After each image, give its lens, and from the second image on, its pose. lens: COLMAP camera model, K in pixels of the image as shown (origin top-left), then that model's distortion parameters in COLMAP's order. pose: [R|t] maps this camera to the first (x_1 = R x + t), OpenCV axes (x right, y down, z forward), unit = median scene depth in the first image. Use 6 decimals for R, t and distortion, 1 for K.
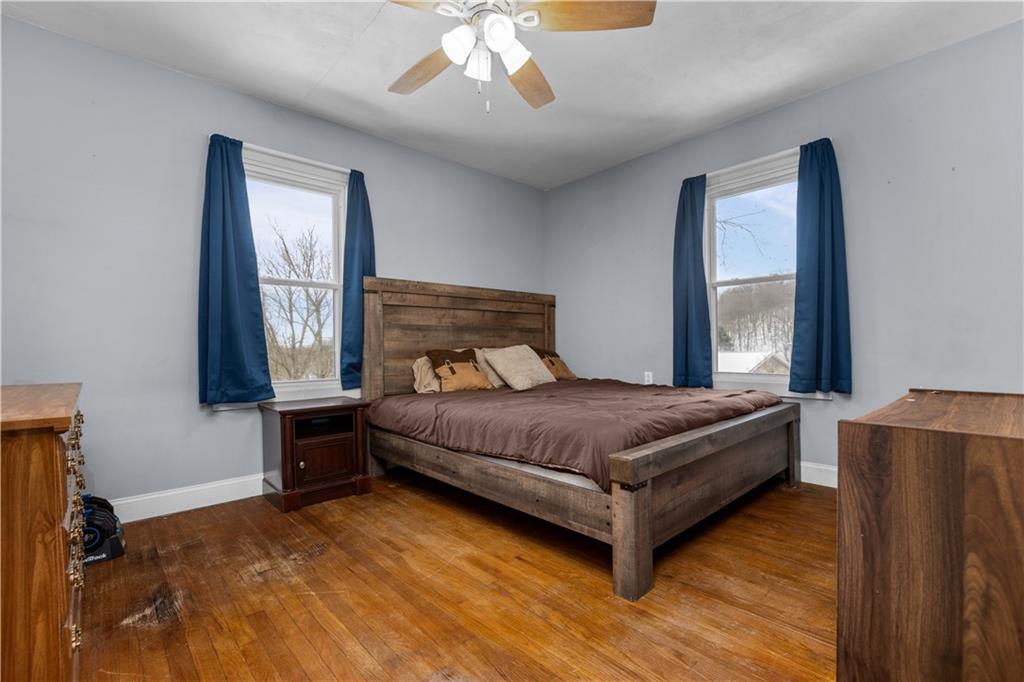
lens RADIAL K [[452.0, 0, 509.5], [0, 452.0, 352.4], [0, 0, 1]] dist [-0.000730, -0.000082]
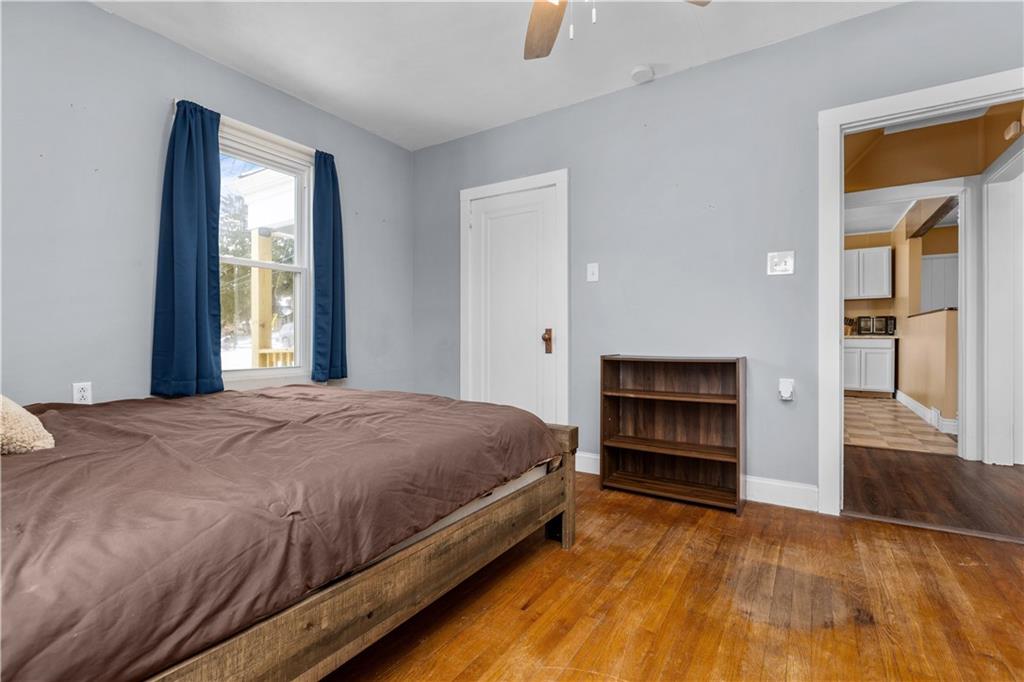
lens RADIAL K [[464.1, 0, 503.9], [0, 464.1, 335.4], [0, 0, 1]] dist [-0.003365, -0.000226]
pose [[-0.247538, 0.018771, 0.968696, -0.478145], [0.015630, 0.999760, -0.015379, 0.002512], [-0.968752, 0.011333, -0.247772, 0.787532]]
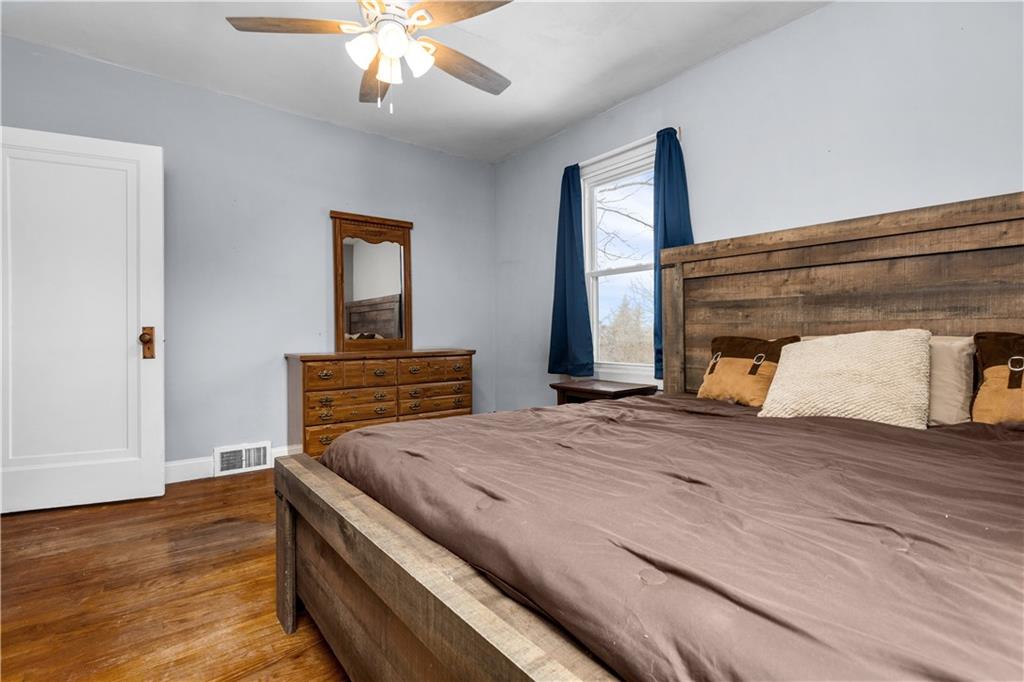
lens RADIAL K [[464.1, 0, 503.9], [0, 464.1, 335.4], [0, 0, 1]] dist [-0.003365, -0.000226]
pose [[-0.073060, 0.017138, -0.997180, 0.616681], [-0.009687, 0.999793, 0.017893, -0.018613], [0.997281, 0.010967, -0.072878, 0.802887]]
